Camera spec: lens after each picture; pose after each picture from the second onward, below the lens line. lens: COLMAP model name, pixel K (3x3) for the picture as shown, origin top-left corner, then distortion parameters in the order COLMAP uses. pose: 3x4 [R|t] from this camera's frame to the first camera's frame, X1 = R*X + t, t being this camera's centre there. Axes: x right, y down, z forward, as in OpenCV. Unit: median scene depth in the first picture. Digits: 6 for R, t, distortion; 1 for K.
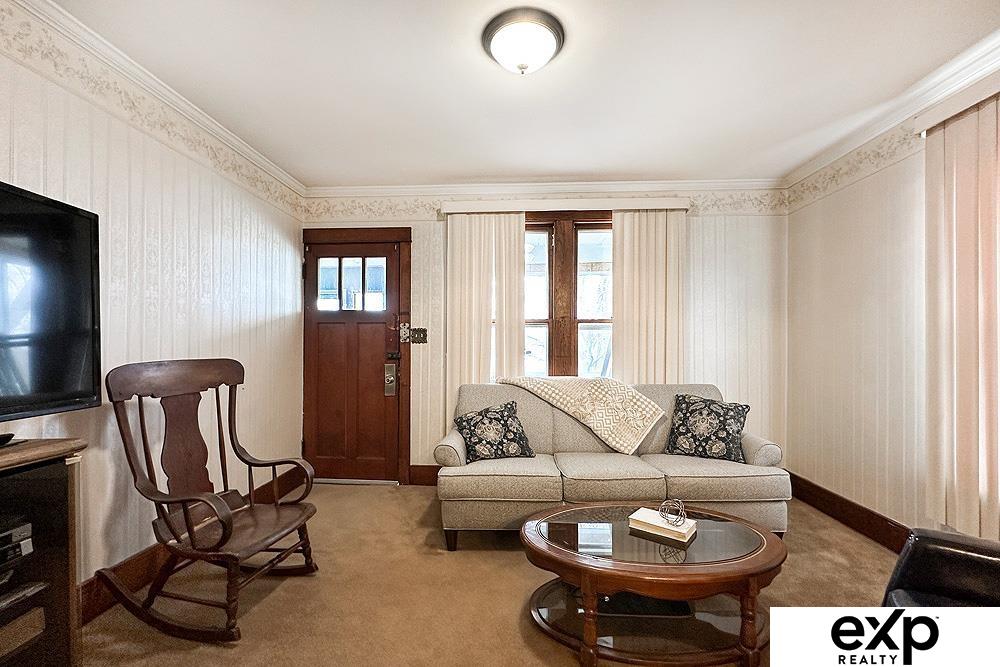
lens RADIAL K [[348.2, 0, 482.2], [0, 348.2, 341.9], [0, 0, 1]] dist [0.000115, 0.000000]
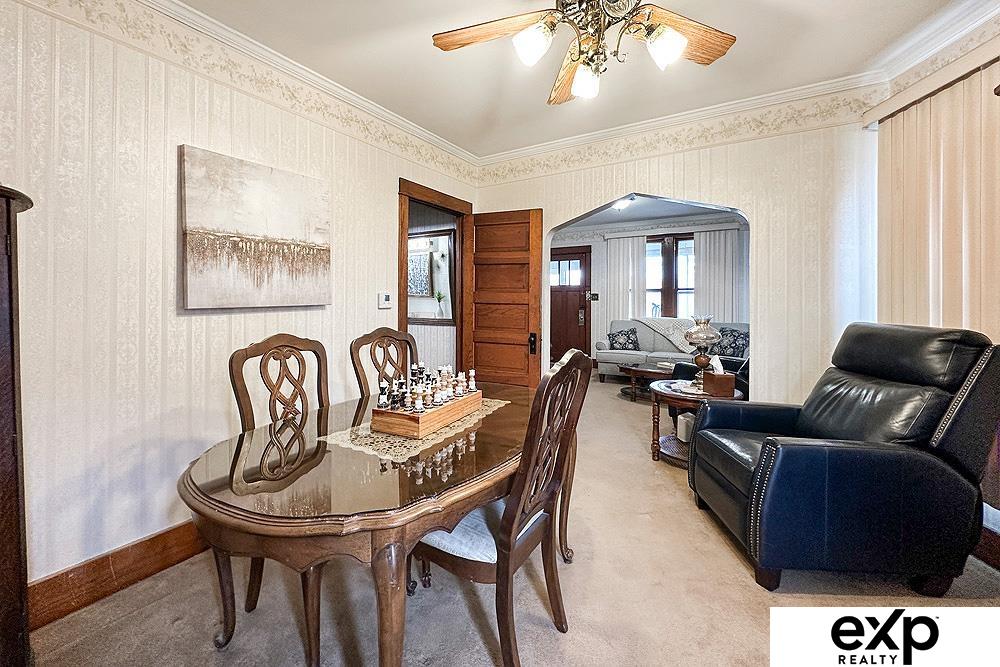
lens RADIAL K [[402.7, 0, 495.2], [0, 402.7, 298.4], [0, 0, 1]] dist [0.000156, -0.000010]
pose [[0.865113, 0.000698, -0.501577, 0.541584], [0.003762, 0.999962, 0.007879, -0.032138], [0.501563, -0.008703, 0.865077, -1.470327]]
